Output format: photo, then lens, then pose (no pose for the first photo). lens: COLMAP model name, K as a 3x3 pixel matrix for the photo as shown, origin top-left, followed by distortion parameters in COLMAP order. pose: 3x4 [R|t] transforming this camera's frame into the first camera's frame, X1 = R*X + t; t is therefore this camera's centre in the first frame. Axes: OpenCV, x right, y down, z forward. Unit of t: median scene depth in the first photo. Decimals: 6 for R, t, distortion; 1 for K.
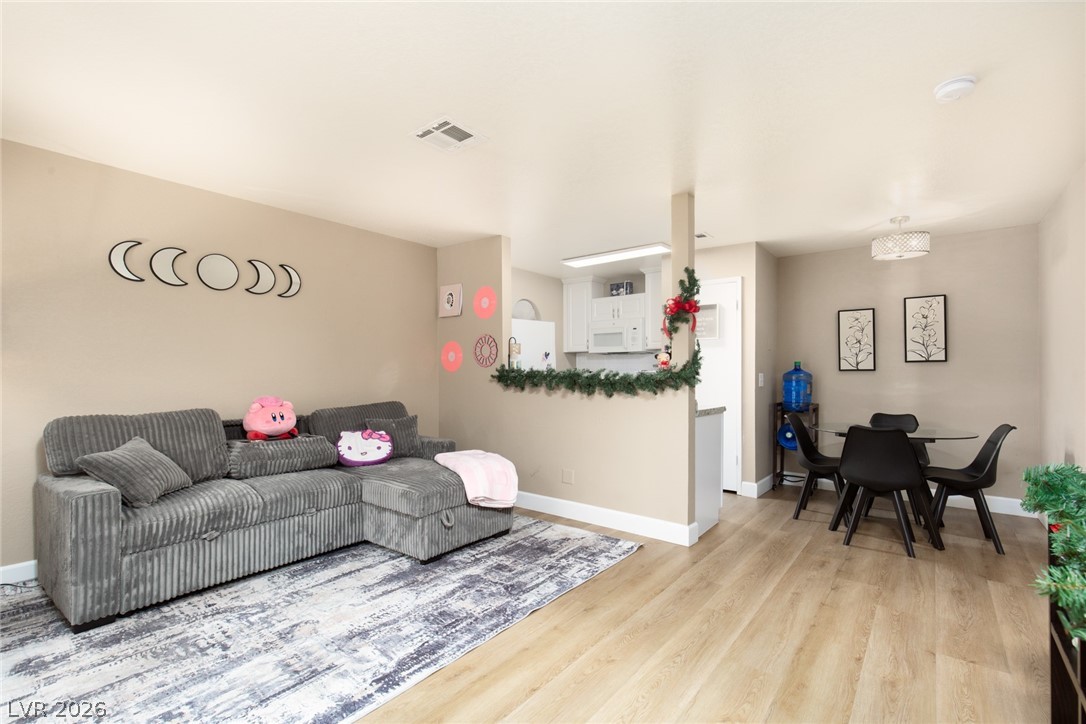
lens RADIAL K [[491.9, 0, 551.2], [0, 491.9, 368.8], [0, 0, 1]] dist [0.015956, -0.000673]
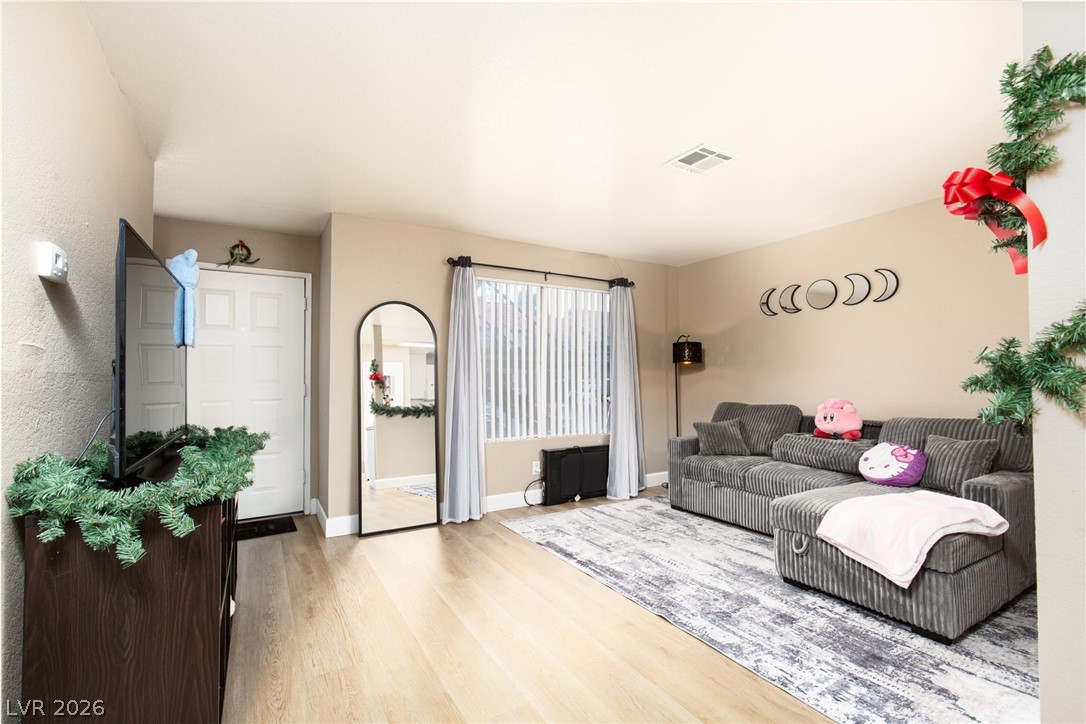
lens RADIAL K [[491.9, 0, 546.8], [0, 491.9, 363.6], [0, 0, 1]] dist [0.015956, -0.000673]
pose [[-0.361692, -0.026353, -0.931925, 0.874269], [0.009097, 0.999453, -0.031793, 0.008477], [0.932253, -0.019976, -0.361254, 1.016274]]
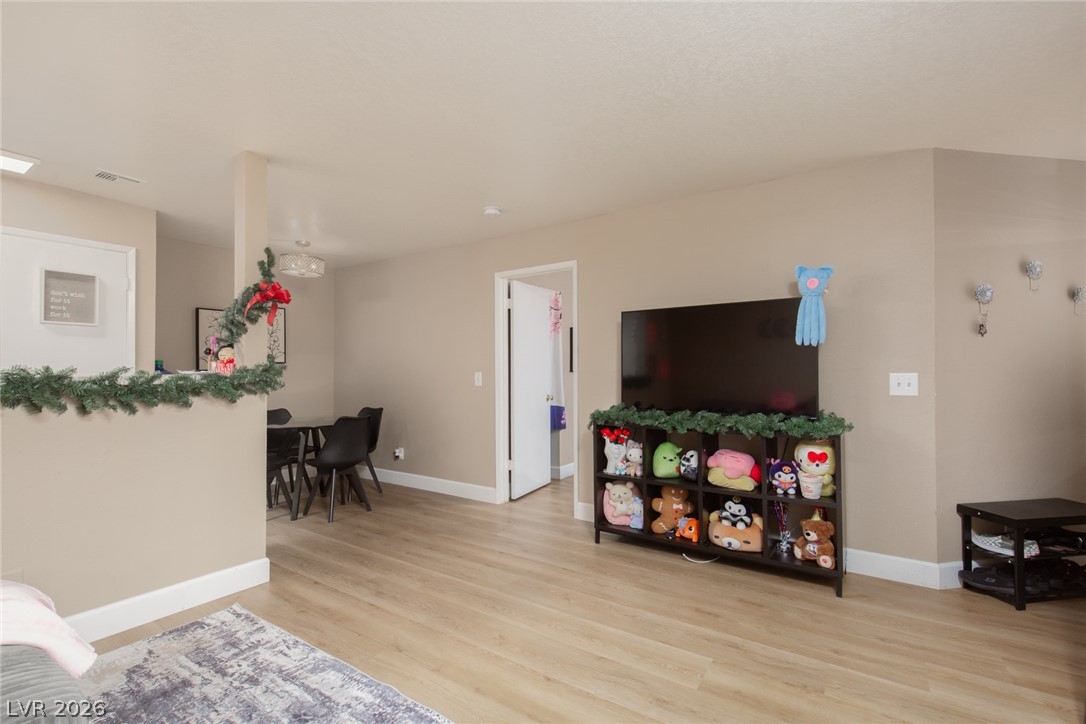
lens RADIAL K [[491.9, 0, 539.2], [0, 491.9, 362.4], [0, 0, 1]] dist [0.015956, -0.000673]
pose [[-0.053574, 0.015186, 0.998448, -0.724008], [-0.004904, 0.999868, -0.015470, 0.000188], [-0.998552, -0.005725, -0.053493, 0.722679]]
